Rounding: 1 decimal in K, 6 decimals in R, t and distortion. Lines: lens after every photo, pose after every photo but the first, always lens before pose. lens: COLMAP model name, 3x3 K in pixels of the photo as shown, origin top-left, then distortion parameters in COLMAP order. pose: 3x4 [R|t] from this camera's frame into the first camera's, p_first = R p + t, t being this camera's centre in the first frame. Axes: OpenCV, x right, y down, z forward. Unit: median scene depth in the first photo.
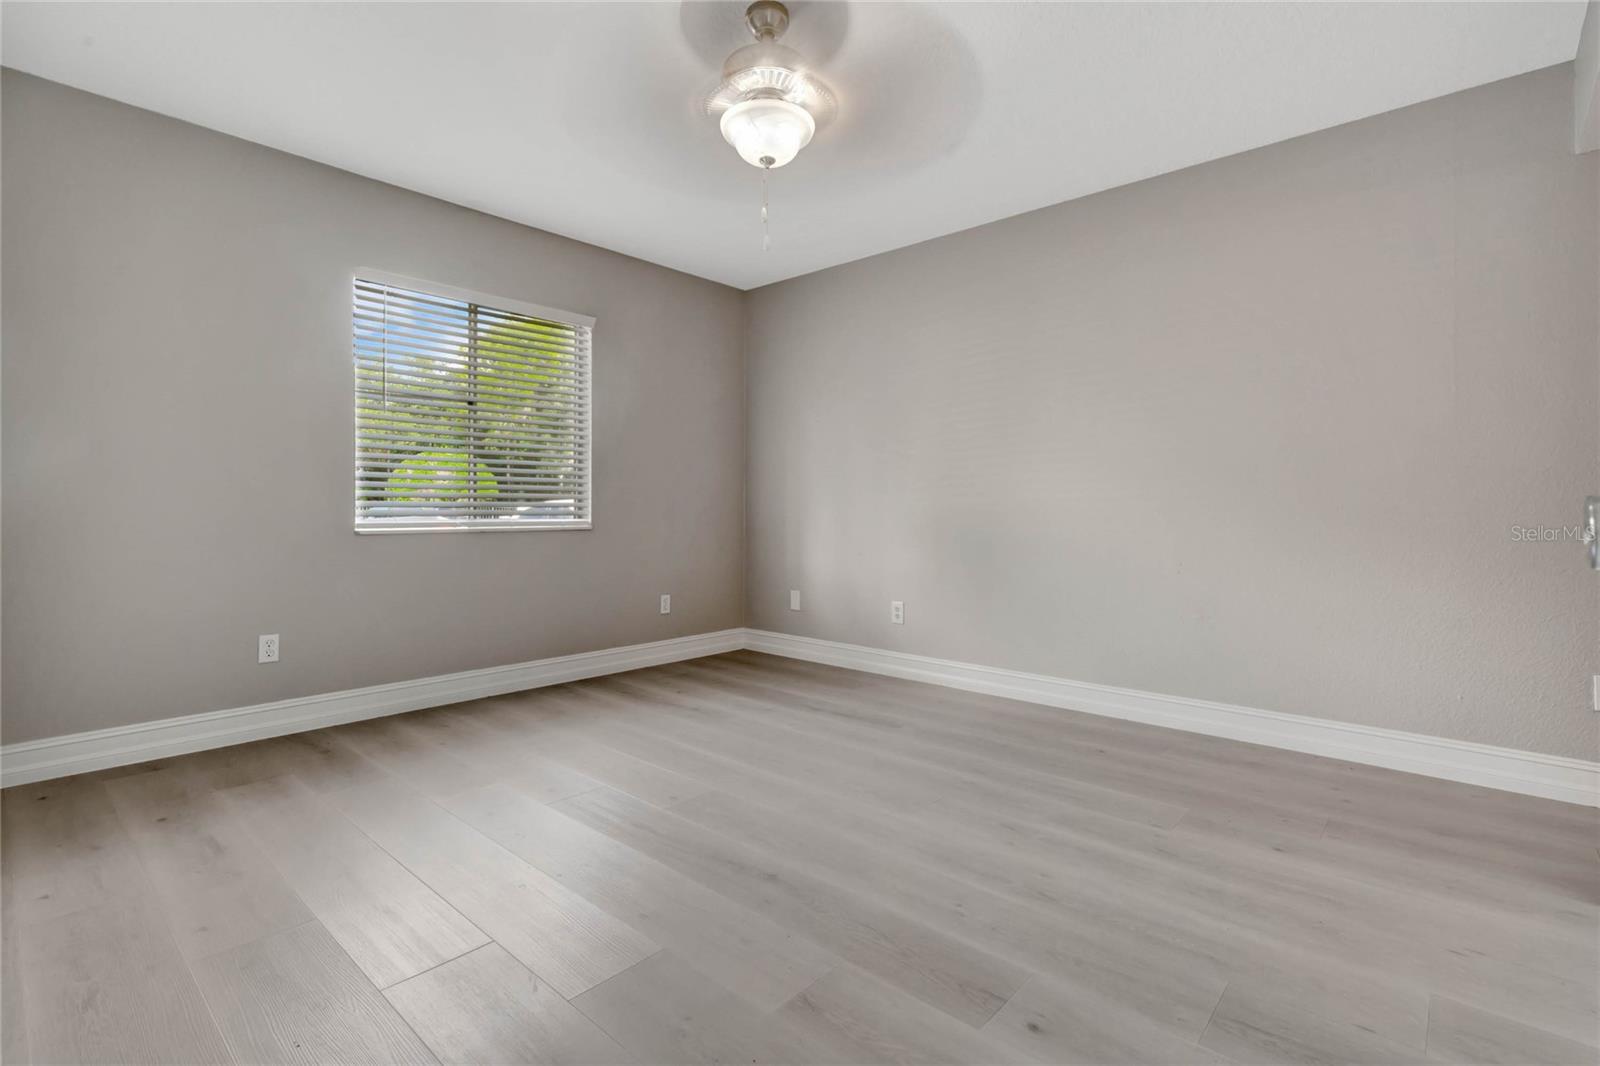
lens RADIAL K [[733.3, 0, 801.1], [0, 733.3, 517.8], [0, 0, 1]] dist [-0.003691, 0.001351]
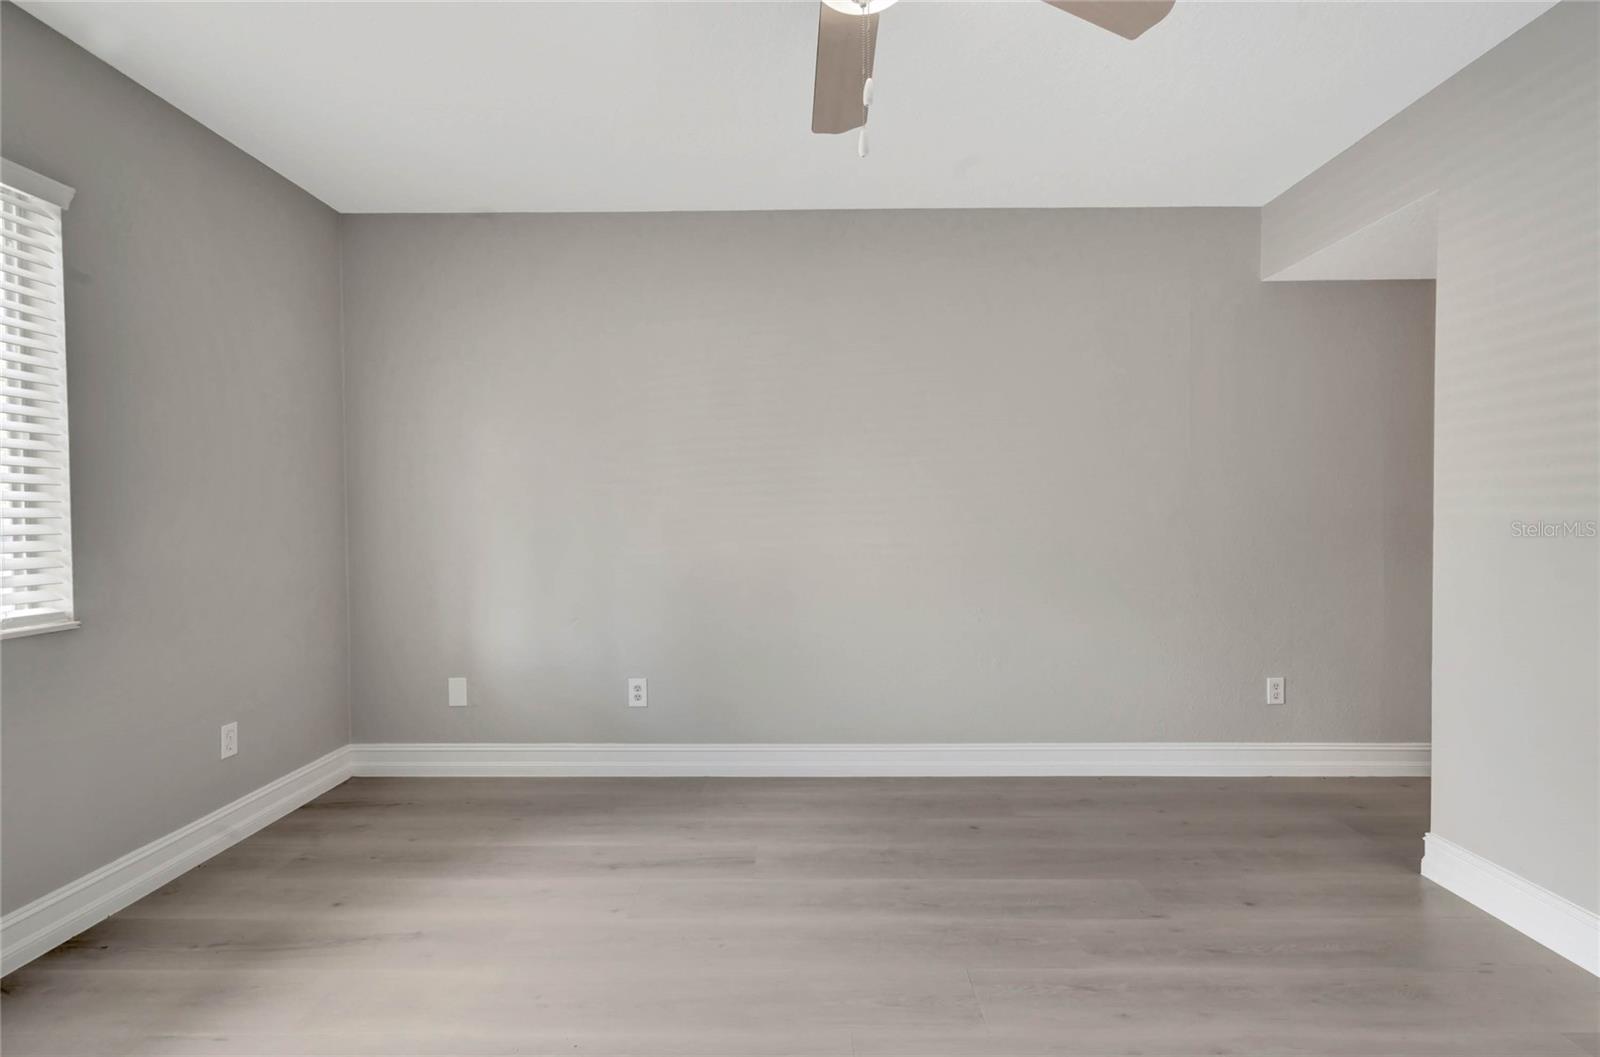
lens RADIAL K [[733.3, 0, 800.4], [0, 733.3, 538.6], [0, 0, 1]] dist [-0.003691, 0.001351]
pose [[0.750117, -0.029098, 0.660665, -0.243908], [0.014464, 0.999514, 0.027599, -0.049856], [-0.661147, -0.011147, 0.750173, 0.320702]]
